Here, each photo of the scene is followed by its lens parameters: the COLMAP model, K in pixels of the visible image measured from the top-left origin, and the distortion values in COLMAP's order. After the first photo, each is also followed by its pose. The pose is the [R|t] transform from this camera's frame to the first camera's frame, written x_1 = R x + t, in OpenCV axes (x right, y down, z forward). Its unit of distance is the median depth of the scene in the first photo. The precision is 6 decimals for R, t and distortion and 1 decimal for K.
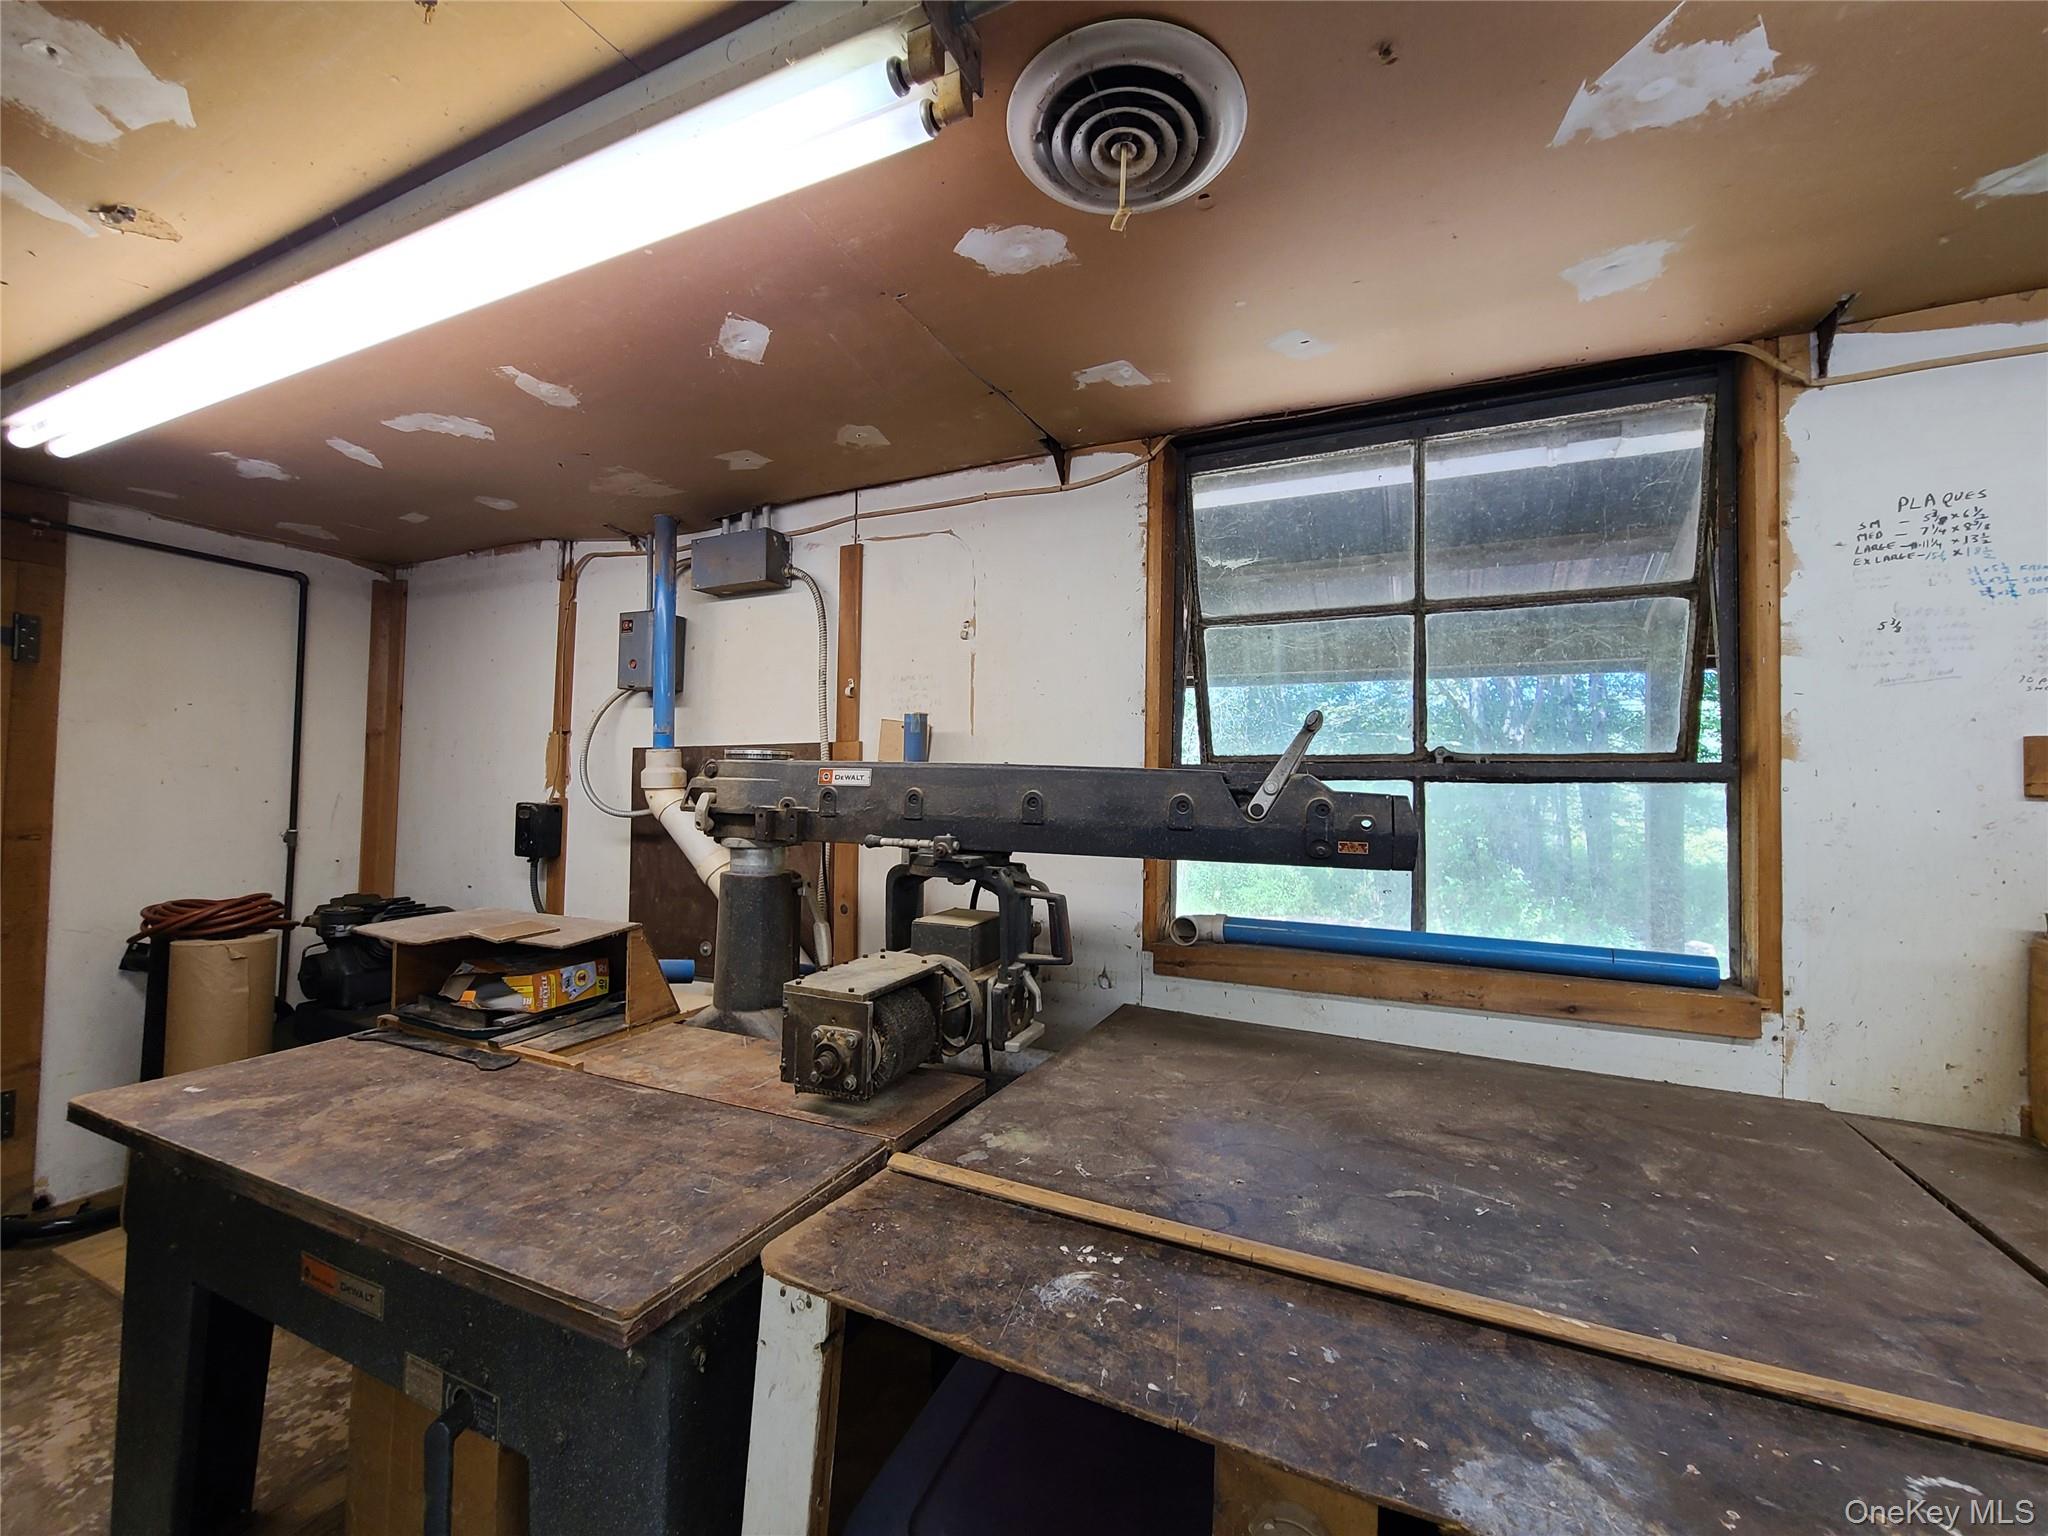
lens RADIAL K [[843.9, 0, 1024.4], [0, 843.9, 764.6], [0, 0, 1]] dist [0.000652, -0.000687]
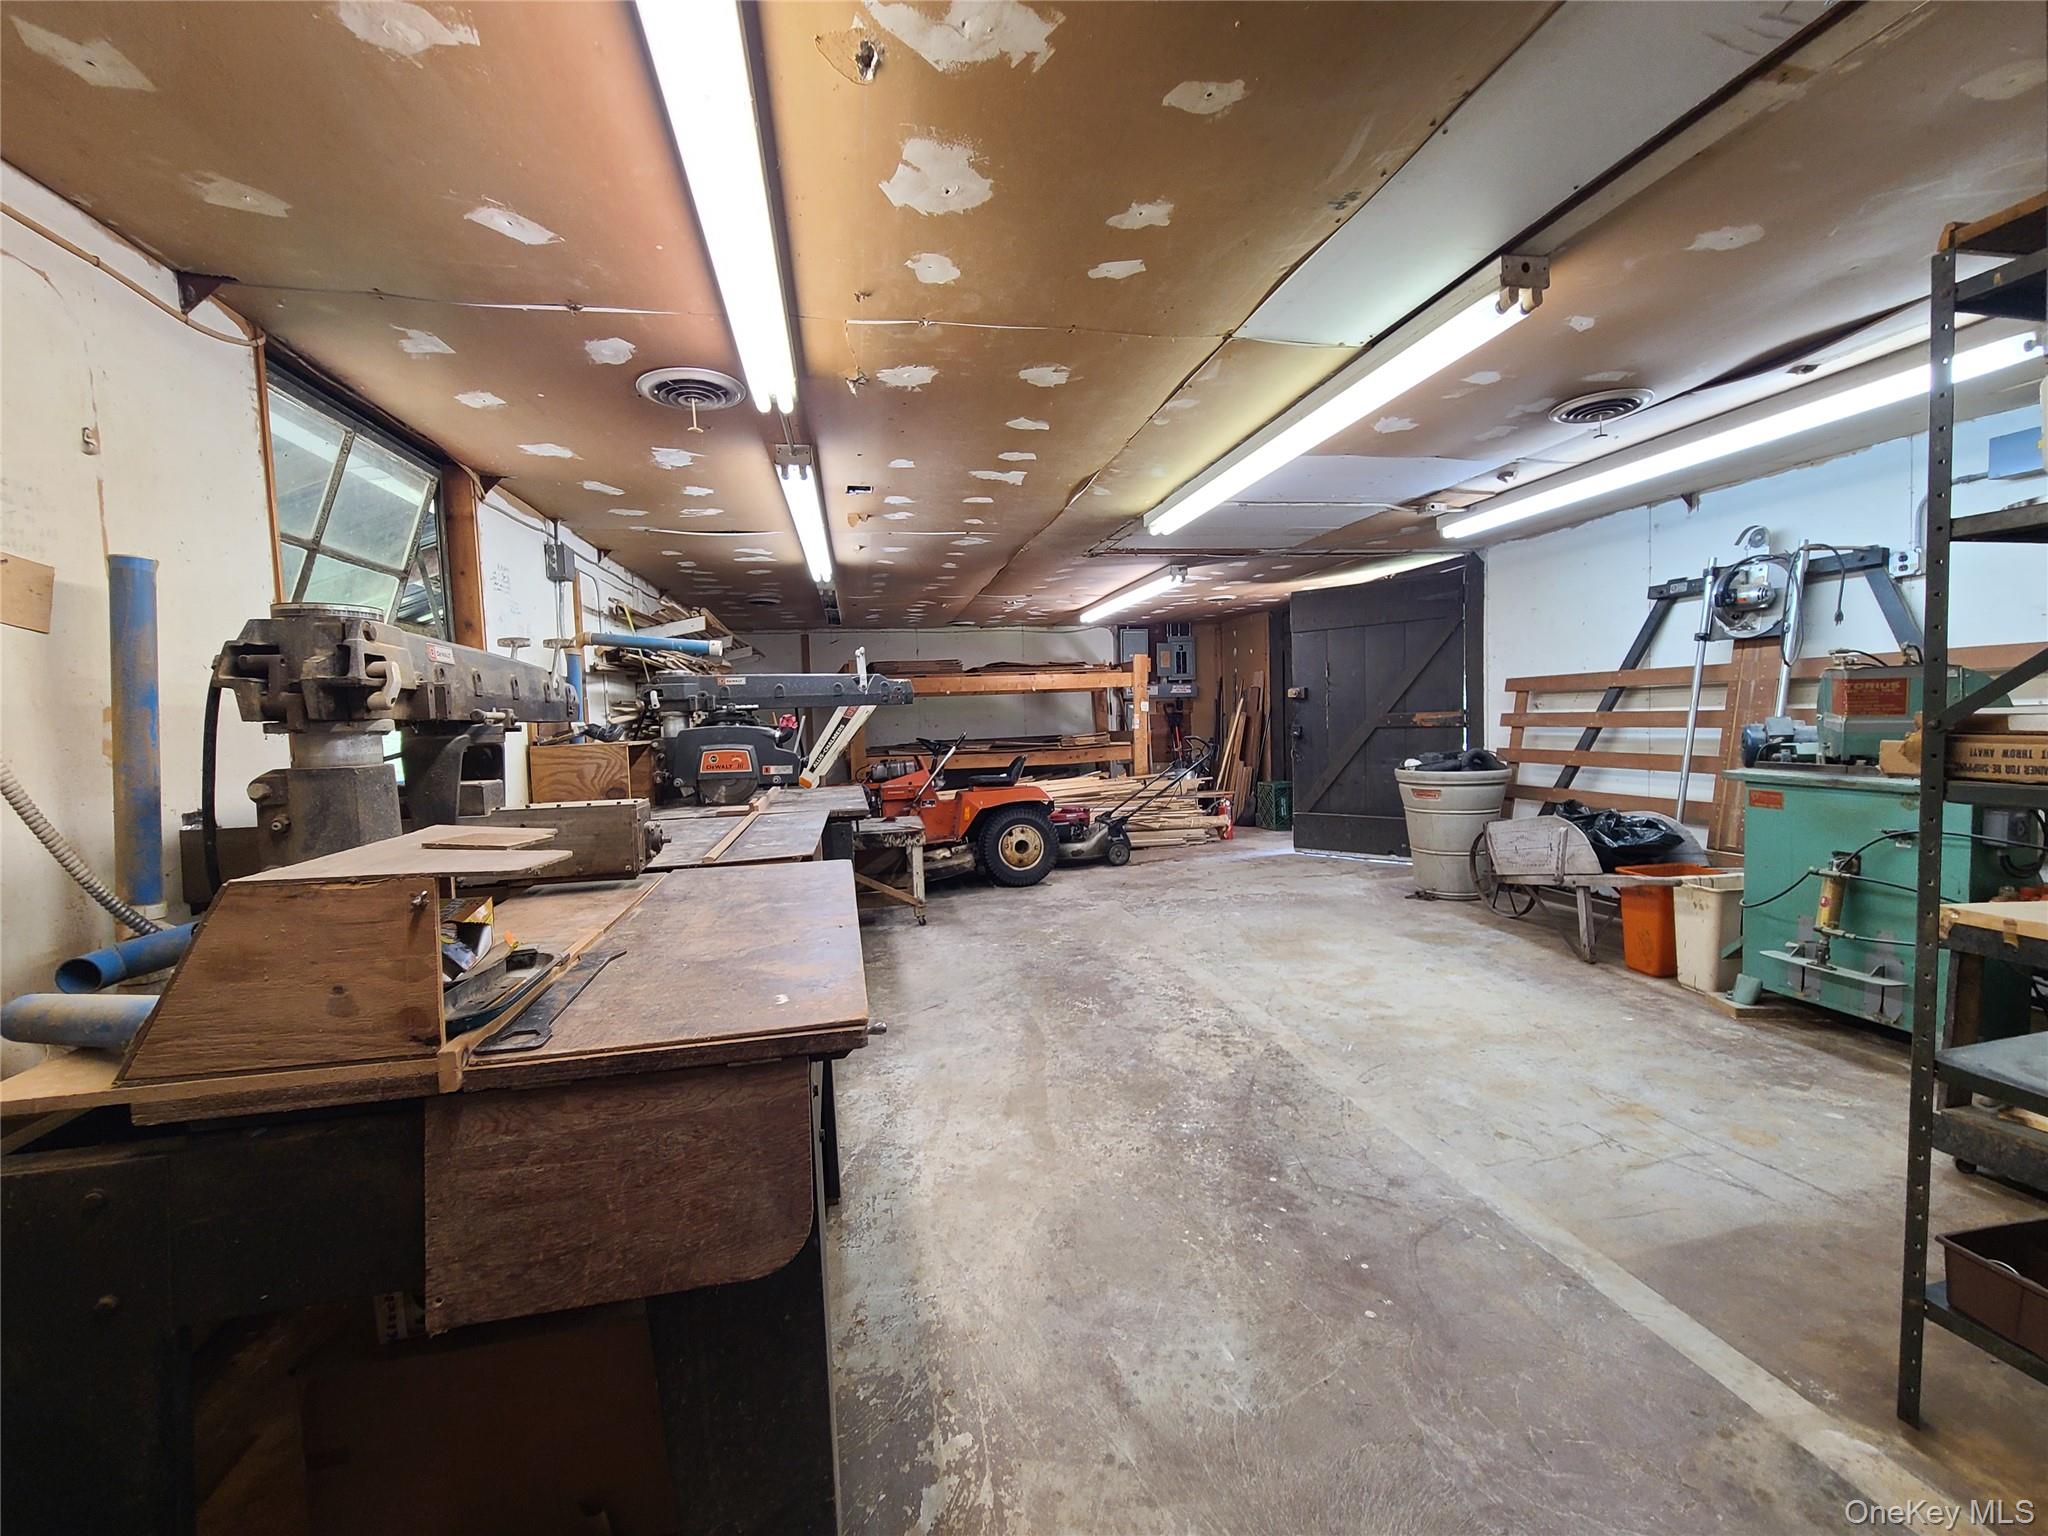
lens RADIAL K [[843.9, 0, 1024.6], [0, 843.9, 766.2], [0, 0, 1]] dist [0.000652, -0.000687]
pose [[-0.608873, -0.049089, 0.791747, -1.226672], [0.001342, 0.998018, 0.062910, 0.074310], [-0.793267, 0.039366, -0.607600, 0.904899]]
